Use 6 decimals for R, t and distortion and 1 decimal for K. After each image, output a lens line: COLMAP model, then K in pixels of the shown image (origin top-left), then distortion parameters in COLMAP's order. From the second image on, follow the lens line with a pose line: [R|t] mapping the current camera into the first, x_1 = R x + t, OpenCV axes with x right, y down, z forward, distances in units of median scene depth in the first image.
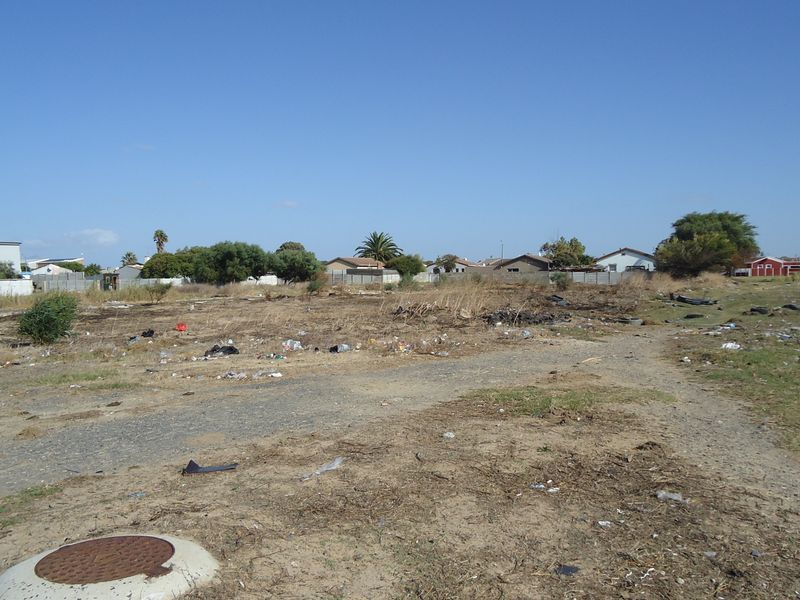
lens RADIAL K [[765.2, 0, 400.8], [0, 765.2, 299.9], [0, 0, 1]] dist [-0.013523, 0.000000]
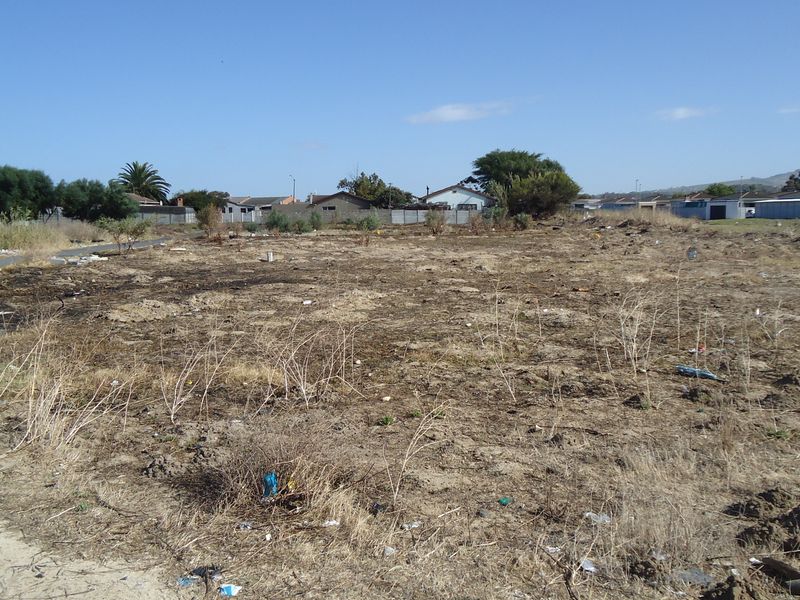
lens RADIAL K [[765.2, 0, 397.0], [0, 765.2, 298.2], [0, 0, 1]] dist [-0.013523, 0.000000]
pose [[0.899757, -0.046421, 0.433915, -0.173471], [0.015445, 0.997091, 0.074645, -0.000439], [-0.436118, -0.060461, 0.897856, 0.171596]]
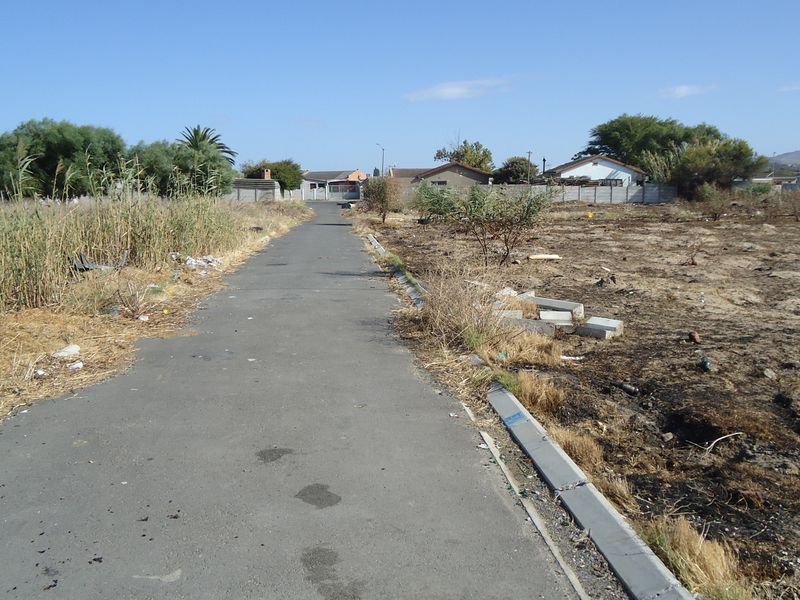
lens RADIAL K [[765.2, 0, 404.1], [0, 765.2, 296.1], [0, 0, 1]] dist [-0.013523, 0.000000]
pose [[0.900293, -0.053326, 0.432005, -0.203460], [0.010546, 0.994848, 0.100823, -0.006505], [-0.435156, -0.086214, 0.896218, 0.366660]]
